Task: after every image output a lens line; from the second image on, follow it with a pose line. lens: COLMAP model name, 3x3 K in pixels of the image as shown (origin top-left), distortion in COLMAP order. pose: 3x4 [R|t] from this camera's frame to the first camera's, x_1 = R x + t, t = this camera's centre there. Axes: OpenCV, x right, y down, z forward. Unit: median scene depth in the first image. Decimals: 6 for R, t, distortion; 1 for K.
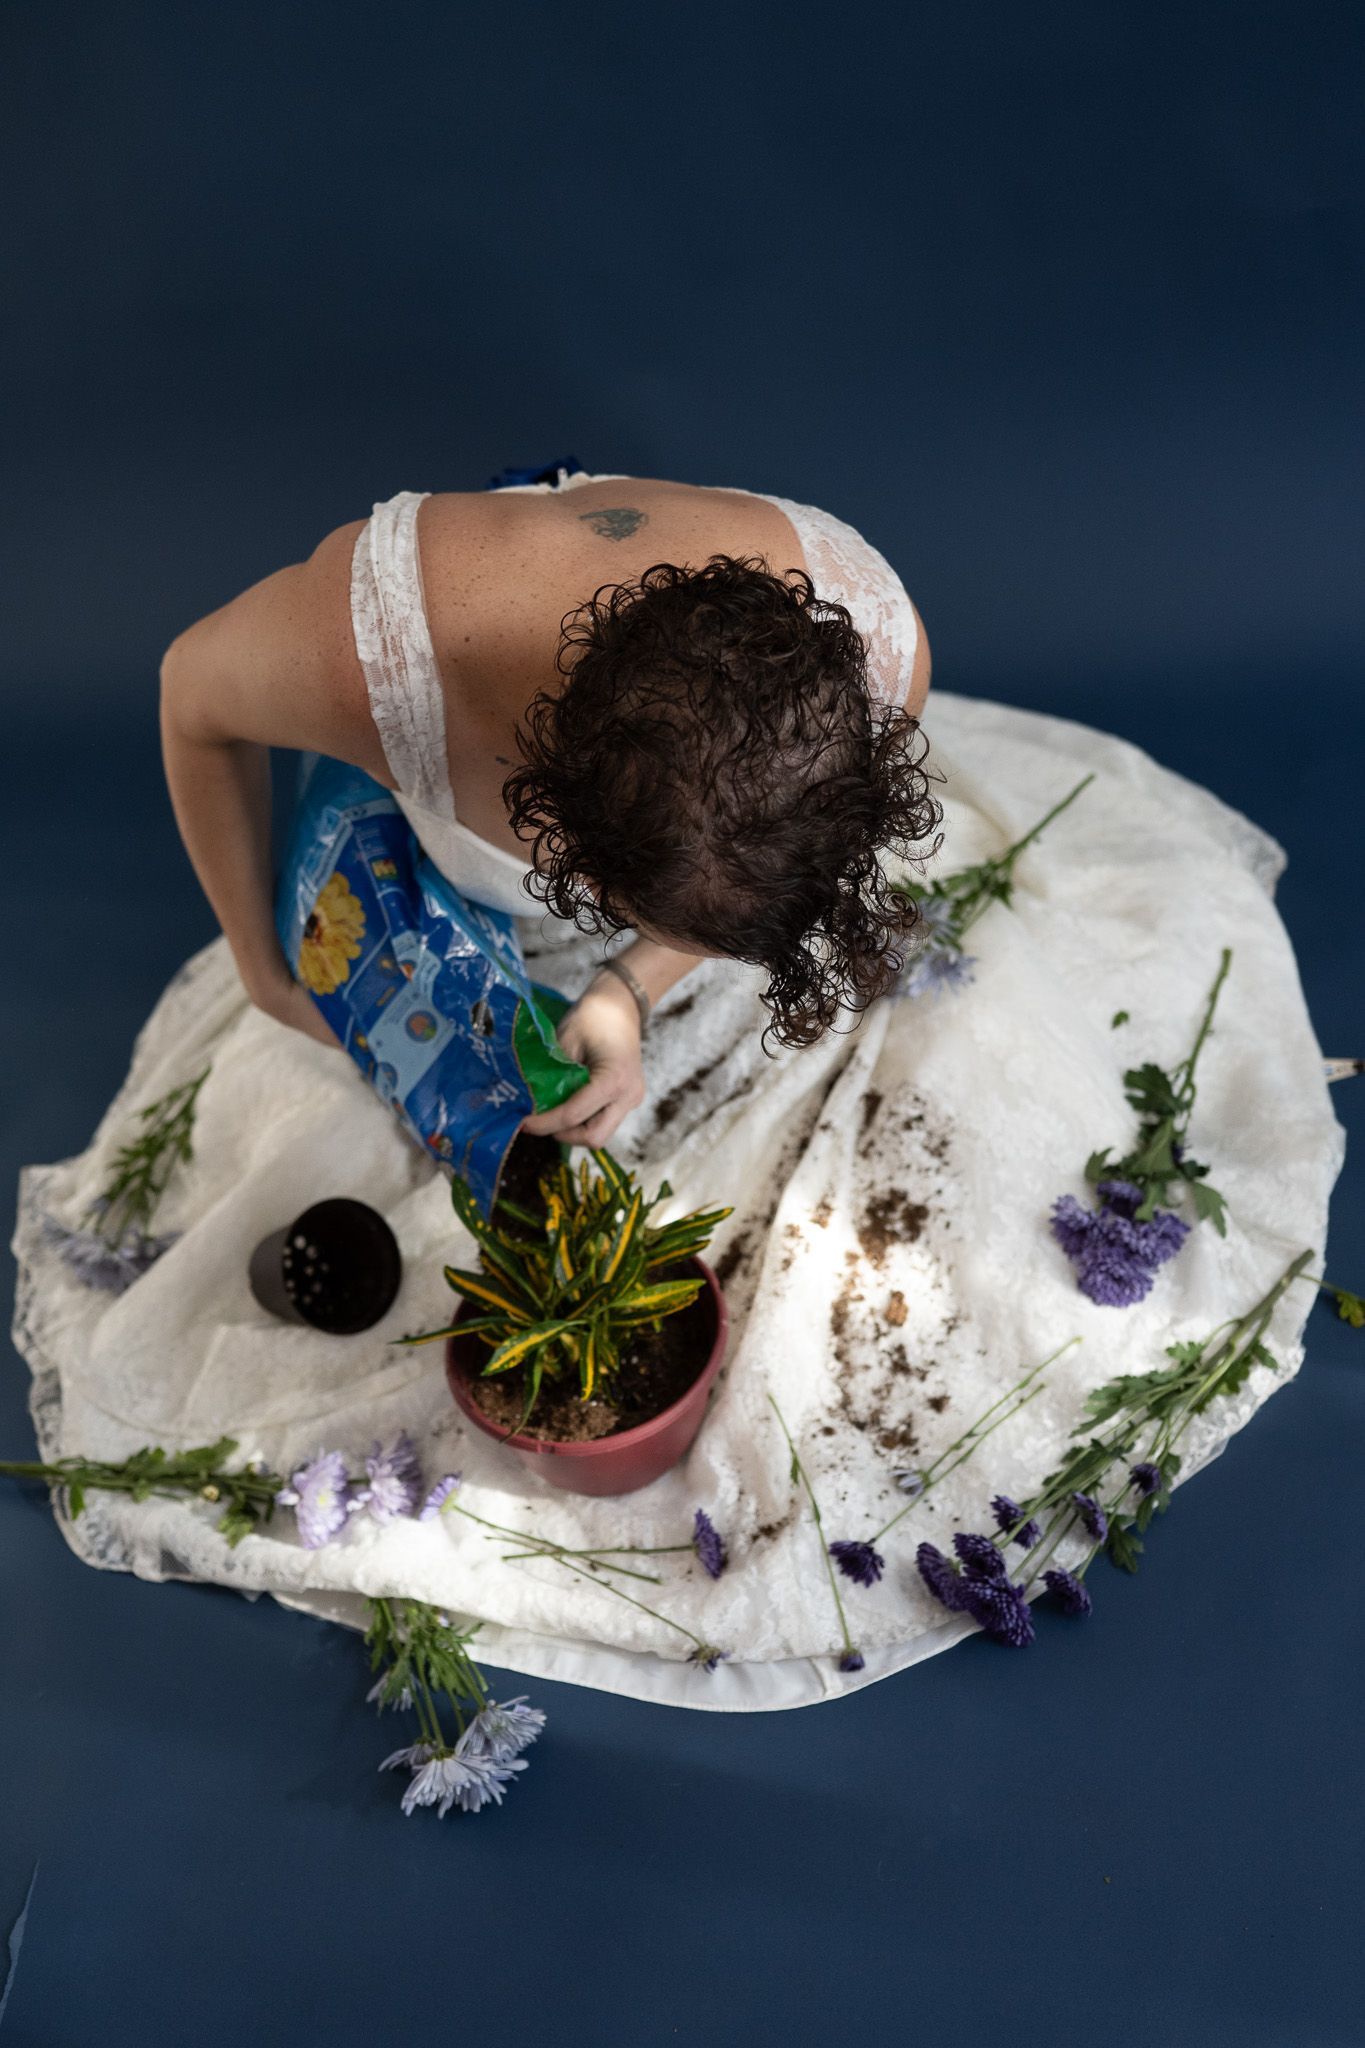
lens RADIAL K [[1811.1, 0, 672.9], [0, 1811.1, 985.0], [0, 0, 1]] dist [-0.001323, 0.001871]
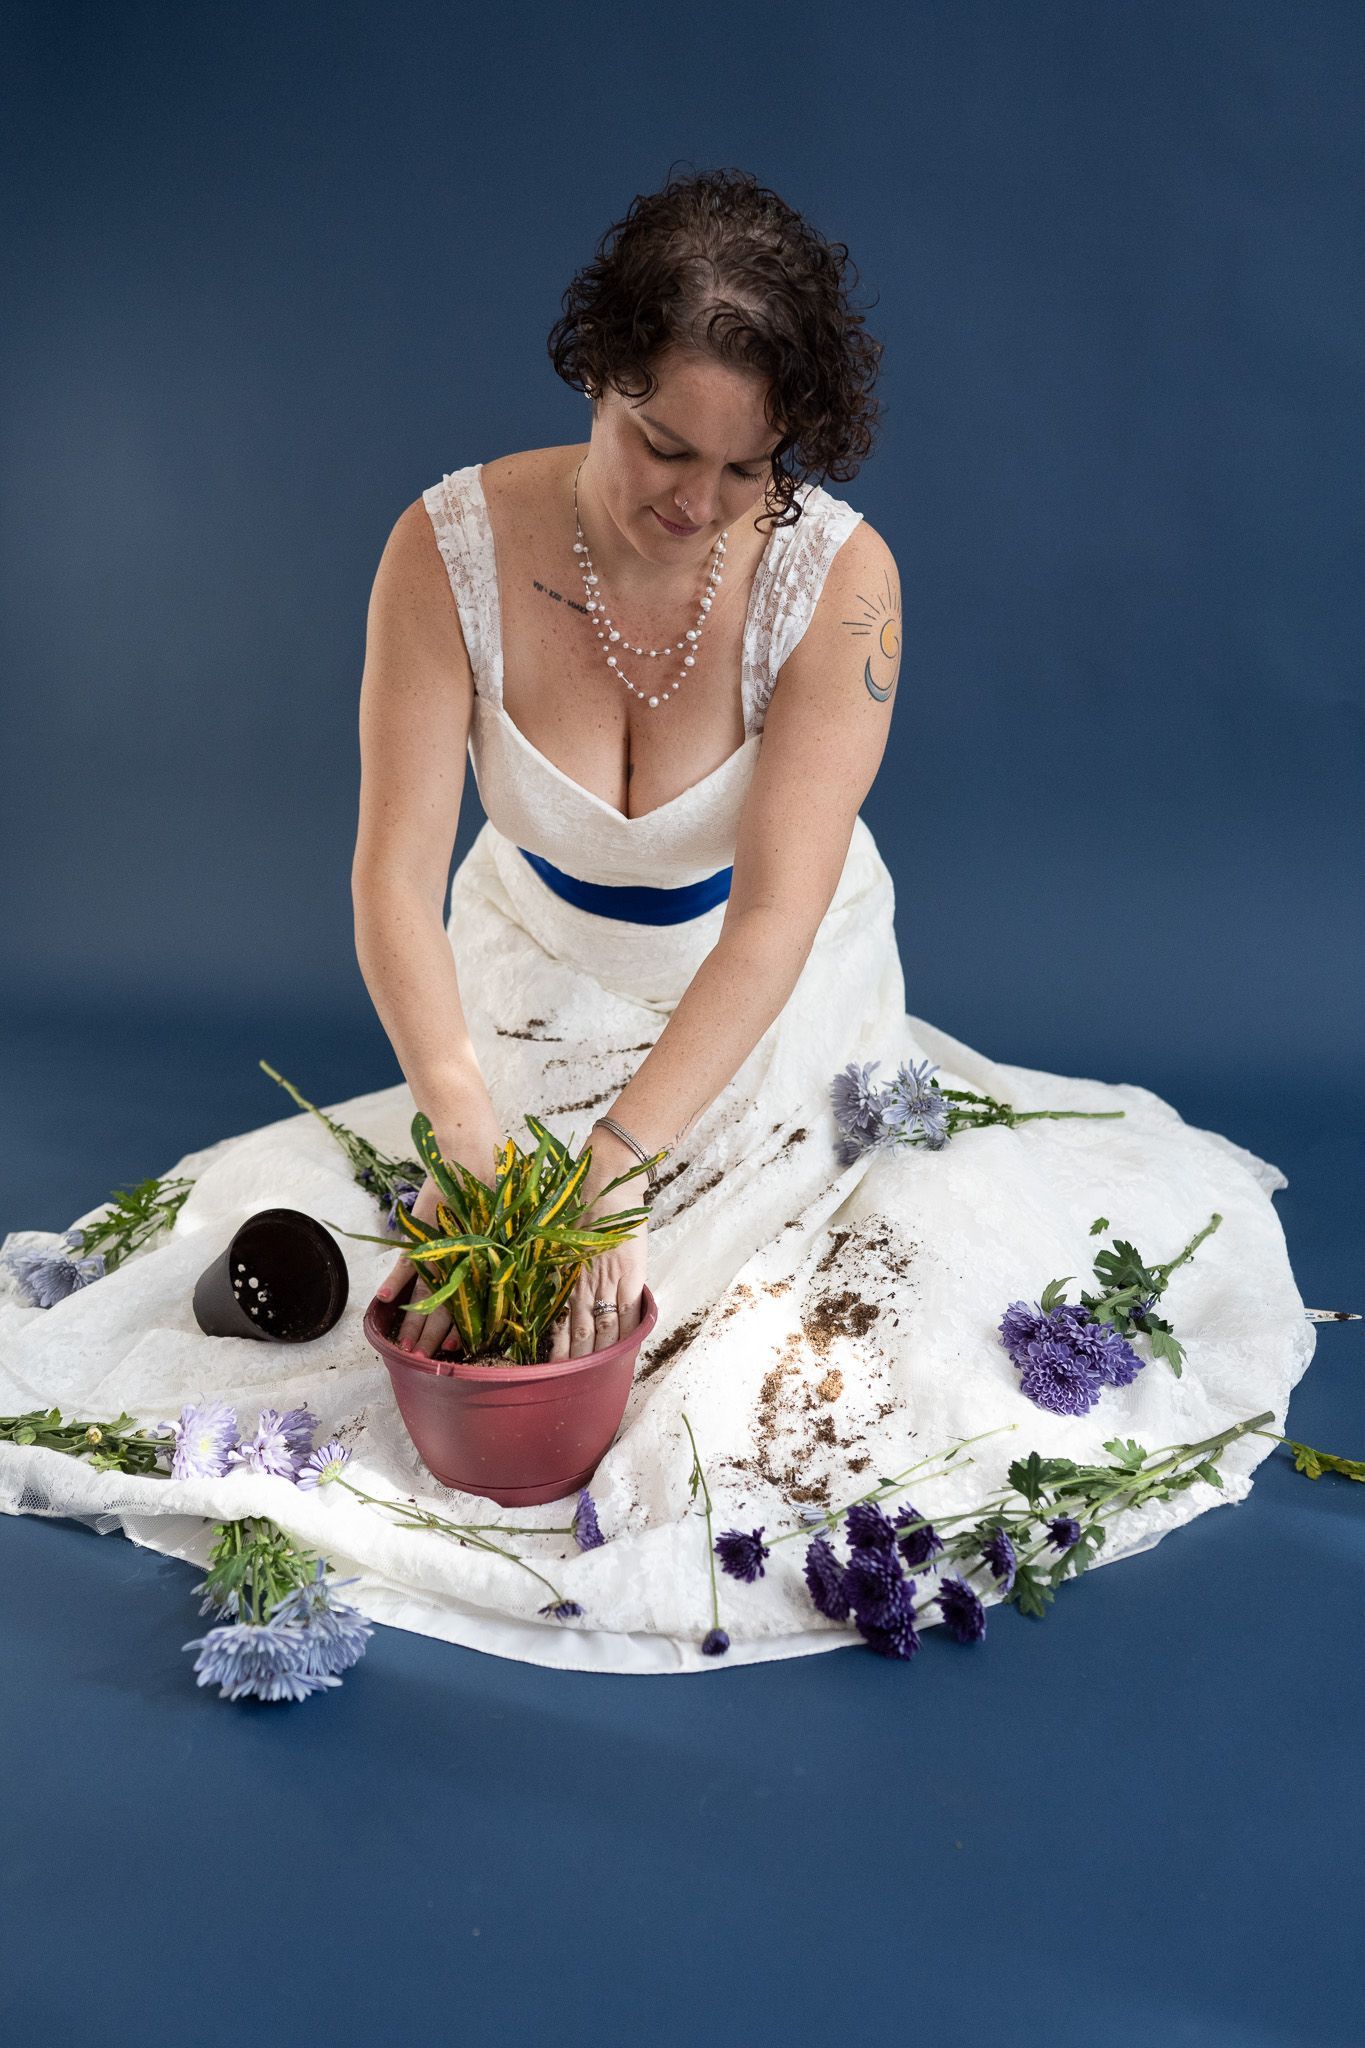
lens RADIAL K [[1811.1, 0, 672.9], [0, 1811.1, 985.0], [0, 0, 1]] dist [-0.001323, 0.001871]
pose [[0.983323, 0.154416, -0.096081, 0.102226], [-0.180920, 0.884395, -0.430247, 0.428327], [0.018537, 0.440455, 0.897583, 0.037465]]
